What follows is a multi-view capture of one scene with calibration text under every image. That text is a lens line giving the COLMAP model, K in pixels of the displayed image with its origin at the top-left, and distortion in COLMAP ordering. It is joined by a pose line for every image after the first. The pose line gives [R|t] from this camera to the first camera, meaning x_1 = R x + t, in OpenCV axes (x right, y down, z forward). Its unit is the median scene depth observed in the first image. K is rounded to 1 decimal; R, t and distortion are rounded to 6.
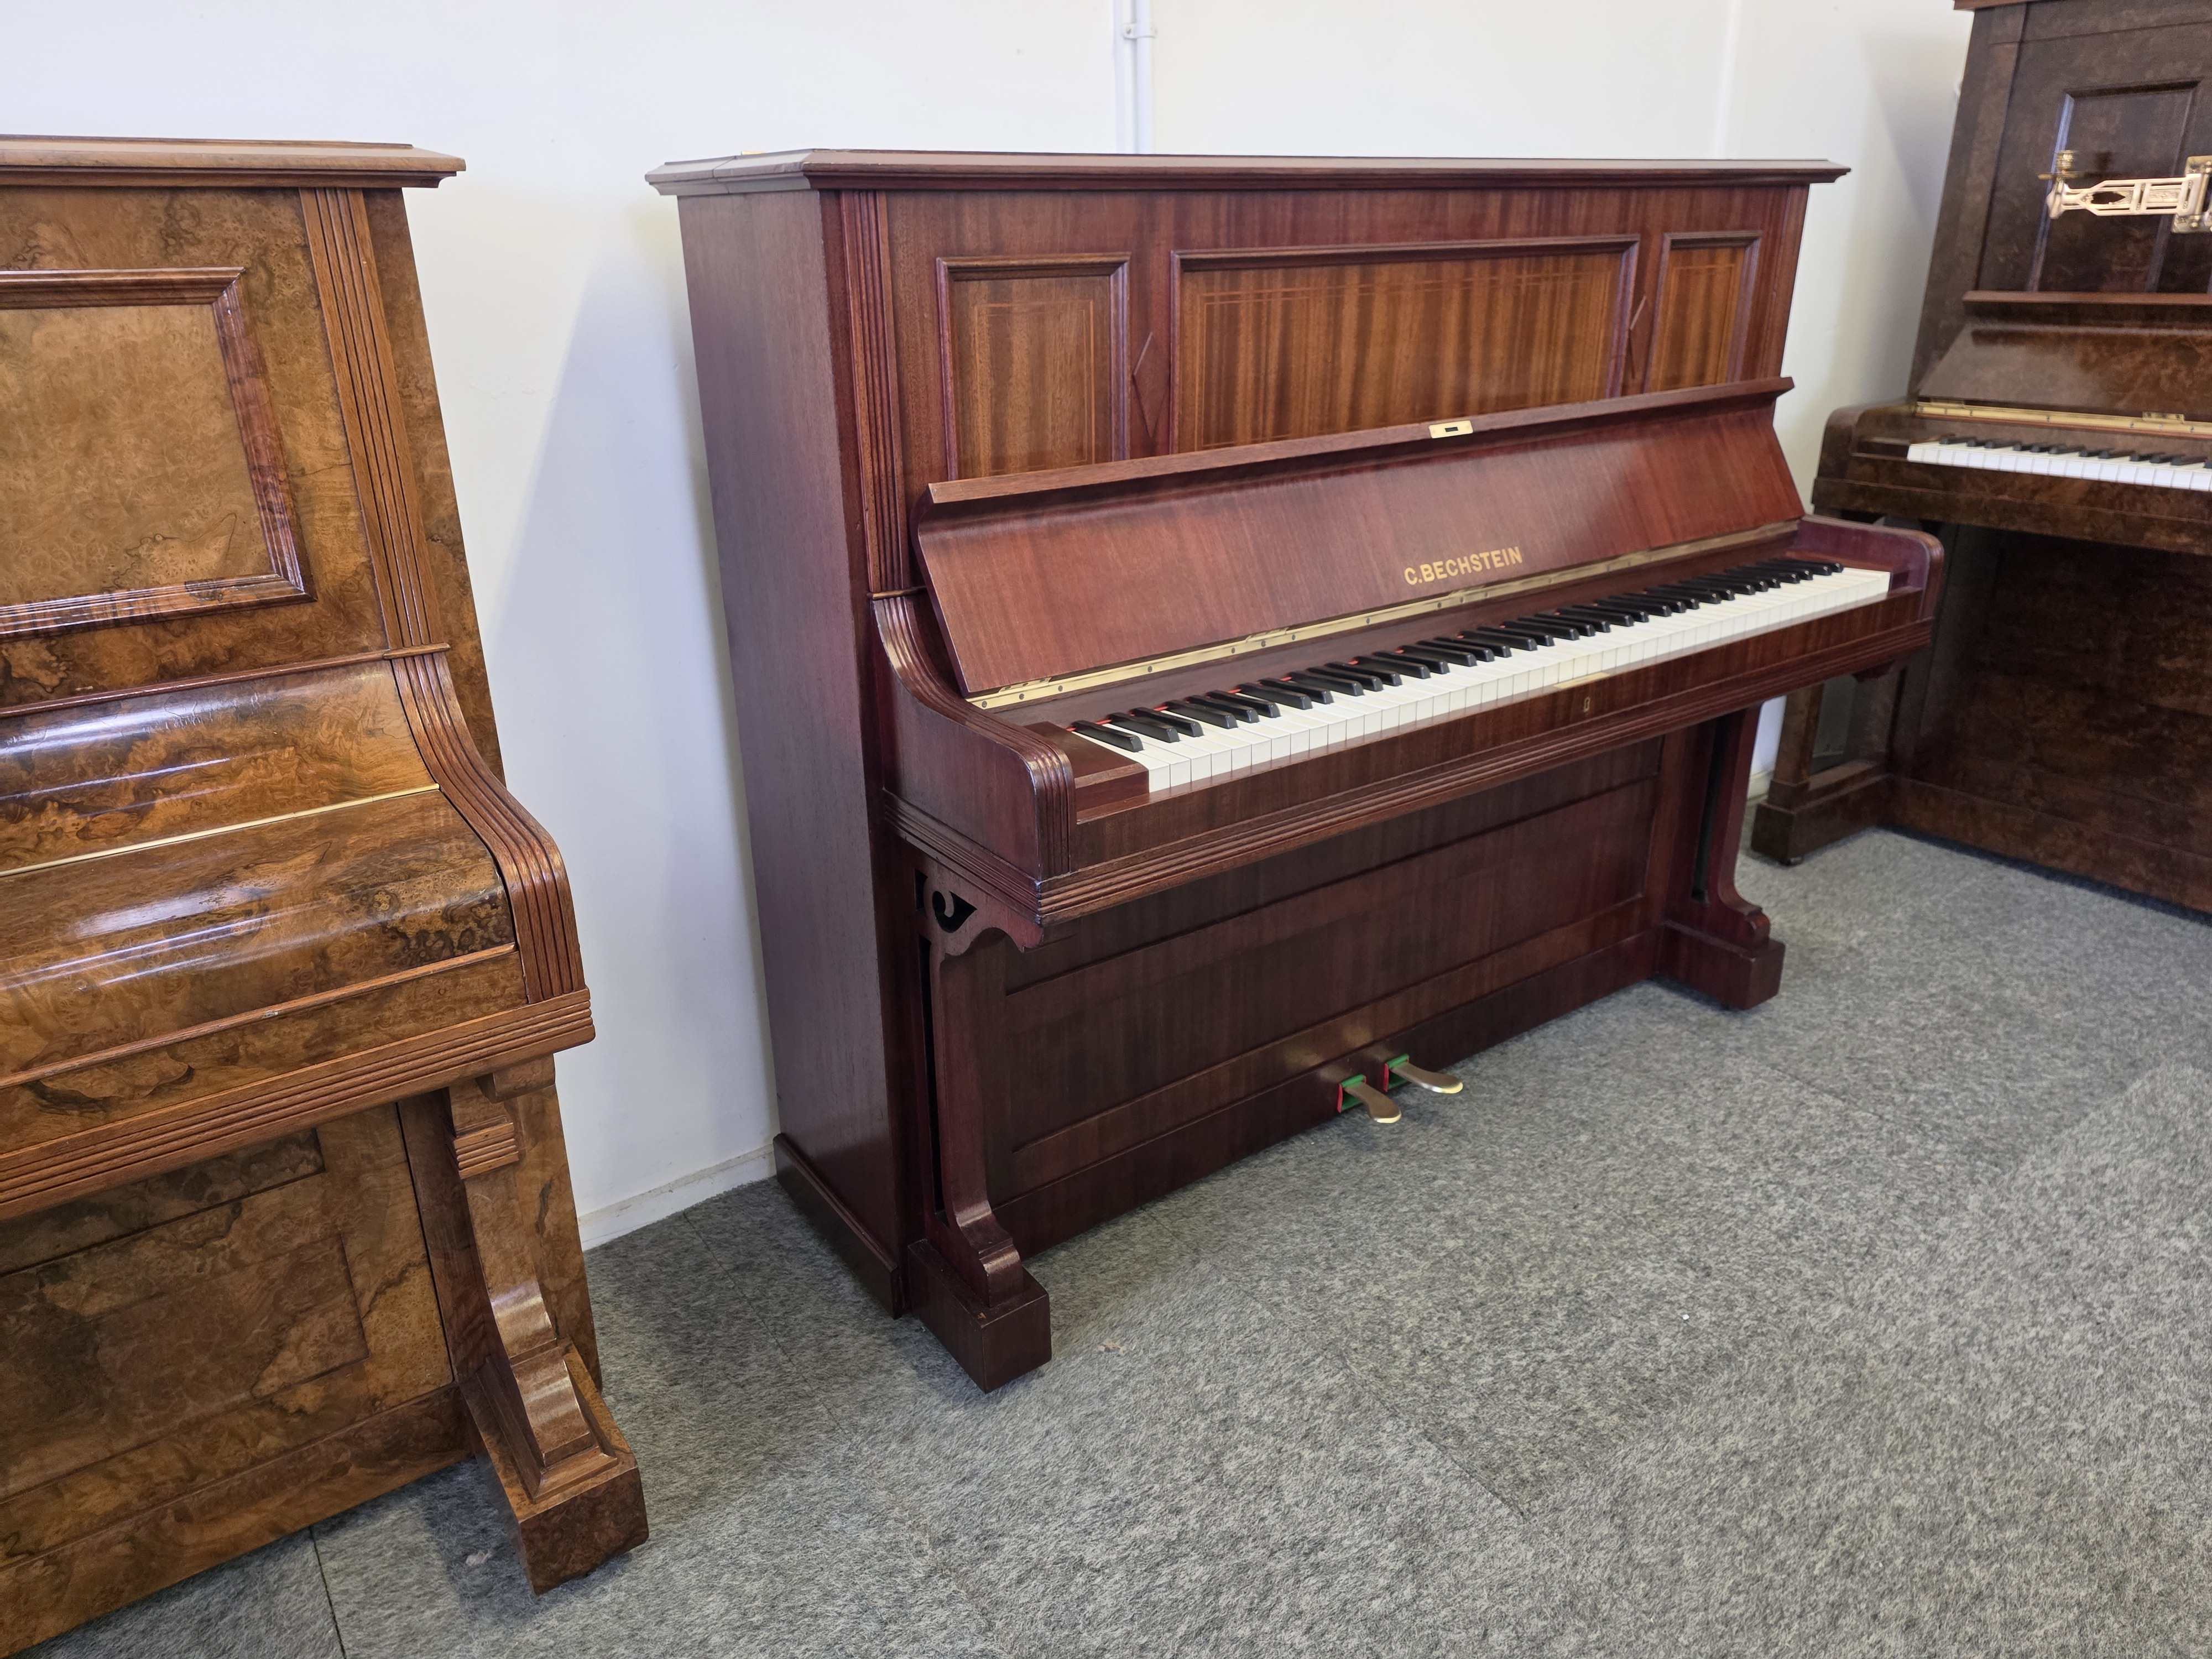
lens RADIAL K [[1489.0, 0, 1095.7], [0, 1489.0, 839.7], [0, 0, 1]] dist [0.018092, -0.032280]
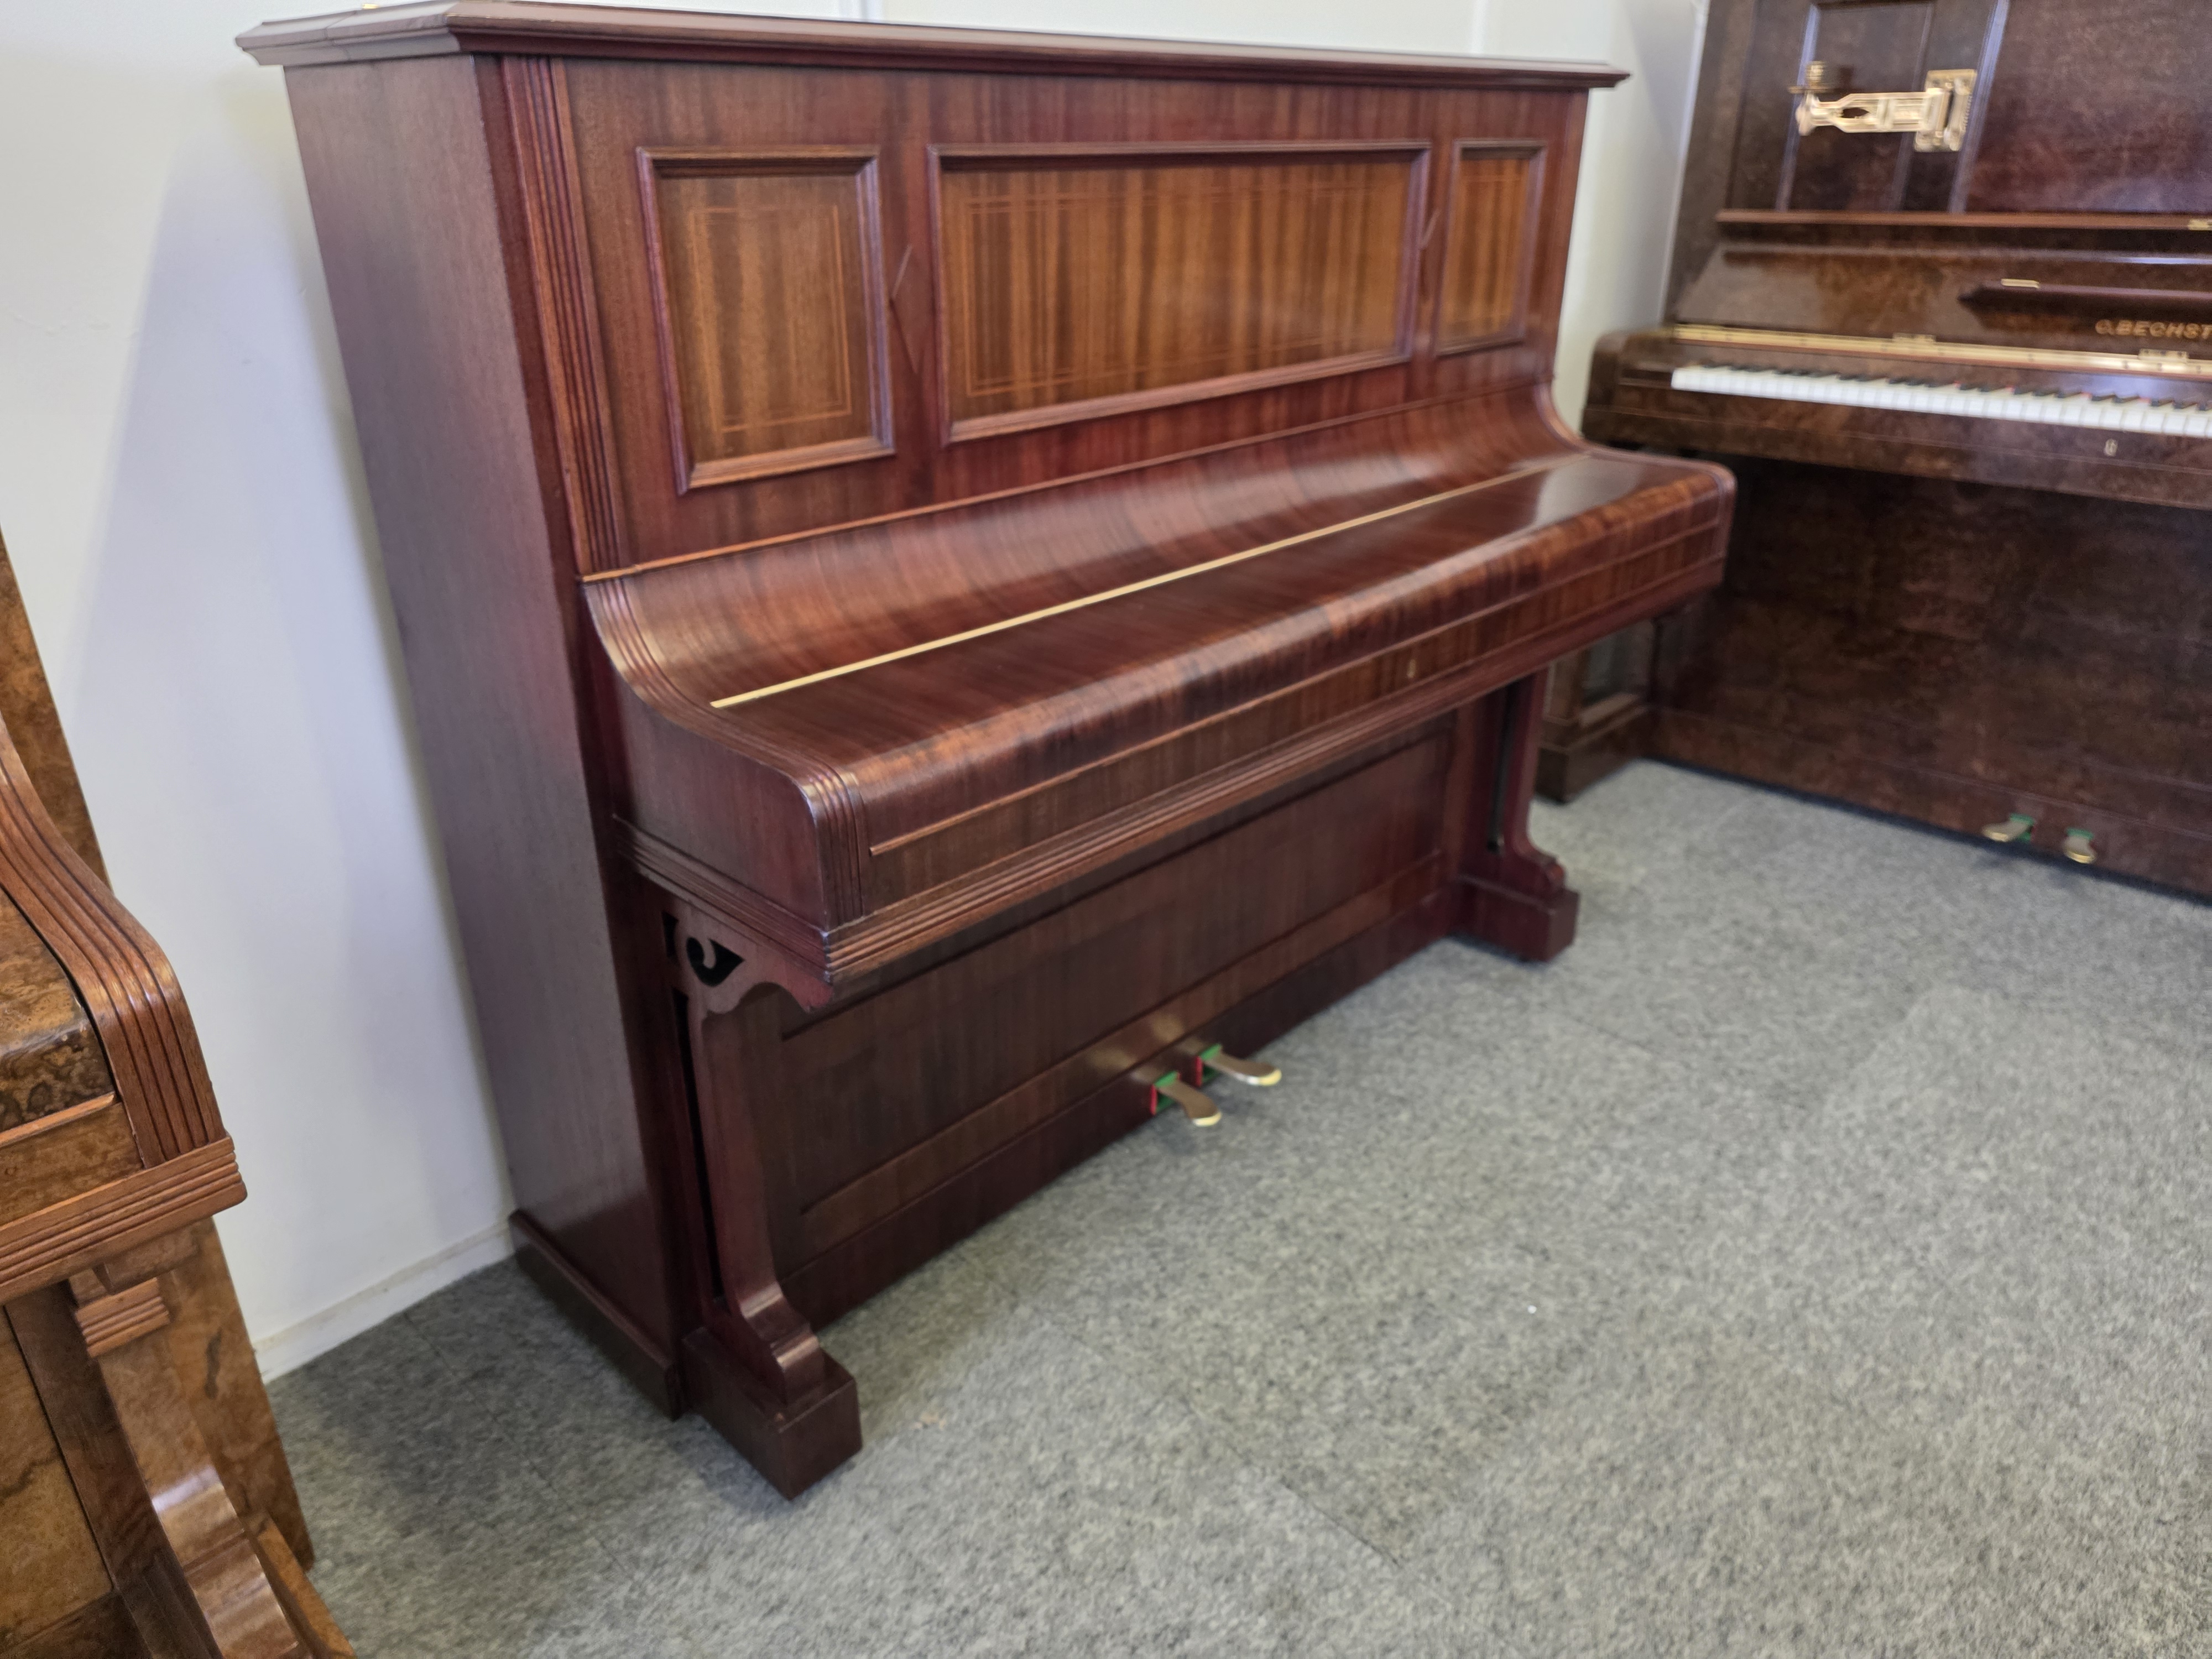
lens RADIAL K [[1489.0, 0, 1095.1], [0, 1489.0, 859.8], [0, 0, 1]] dist [0.018092, -0.032280]
pose [[0.983243, -0.064807, 0.170393, -0.023286], [0.054746, 0.996505, 0.063097, -0.044459], [-0.173886, -0.052711, 0.983354, 0.140911]]
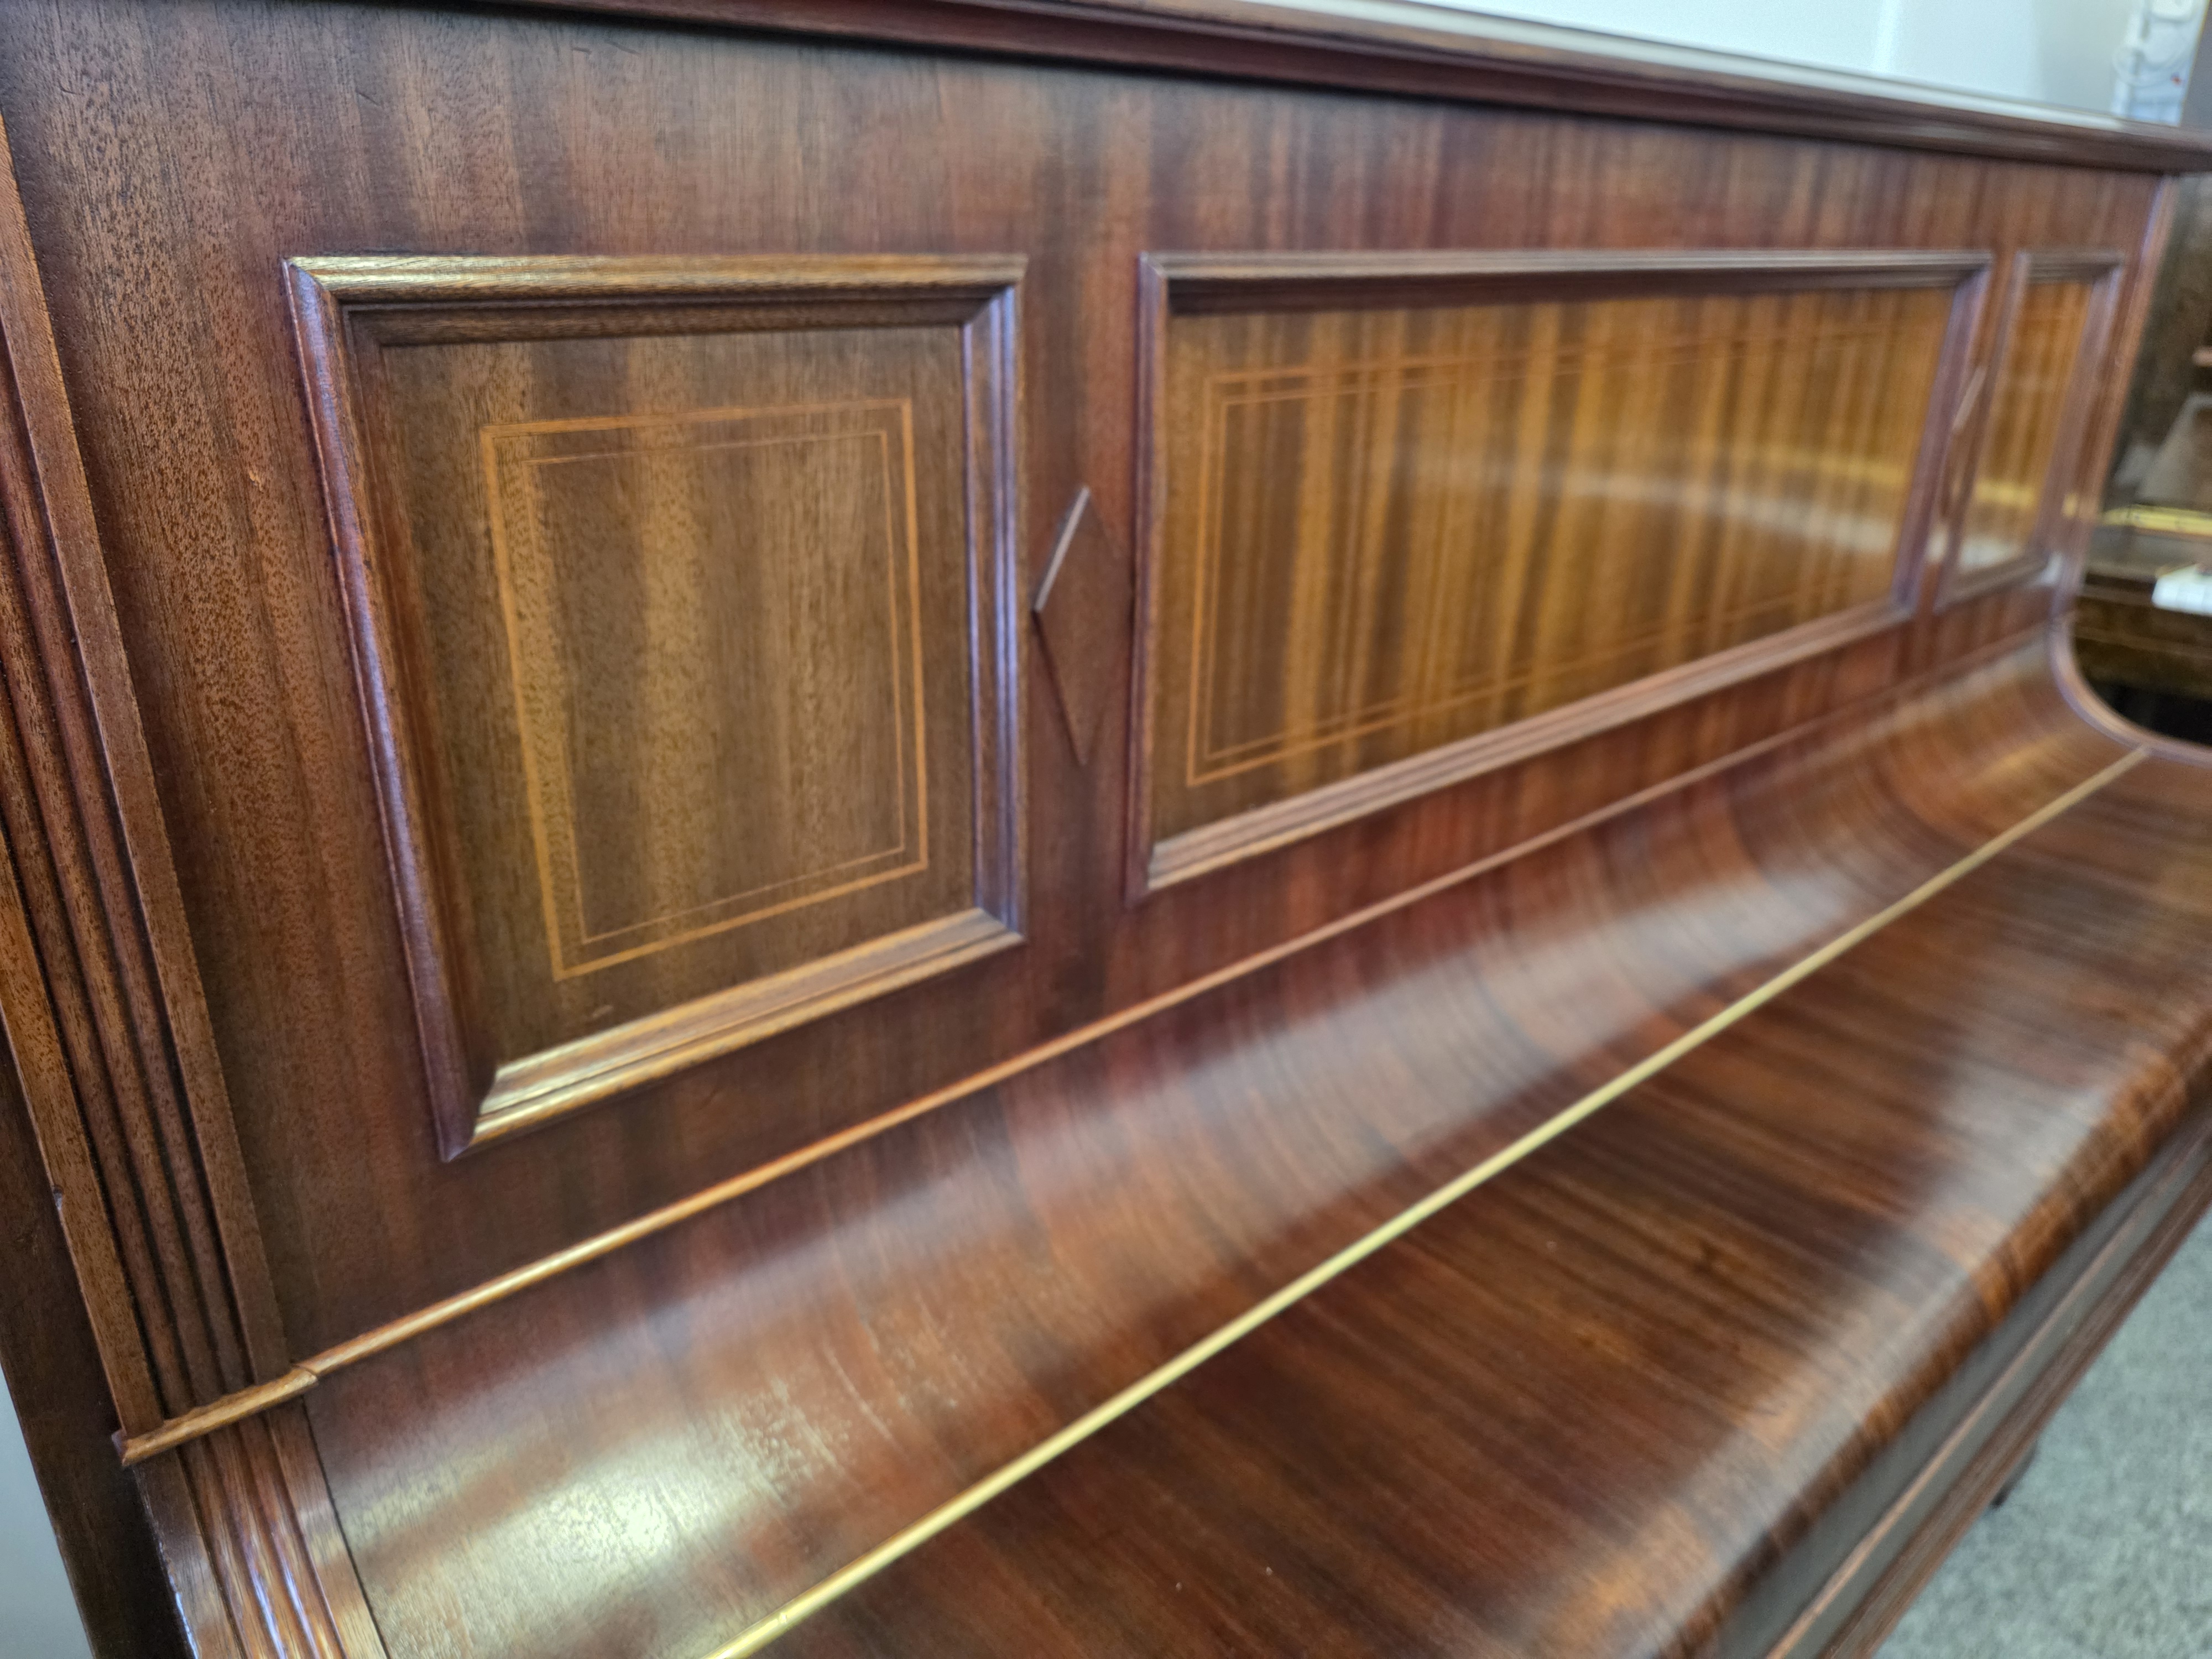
lens RADIAL K [[1489.0, 0, 1104.0], [0, 1489.0, 843.8], [0, 0, 1]] dist [0.018092, -0.032280]
pose [[0.994007, -0.010525, 0.108810, 0.003039], [0.010128, 0.999940, 0.004207, -0.245393], [-0.108848, -0.003080, 0.994054, 0.620940]]
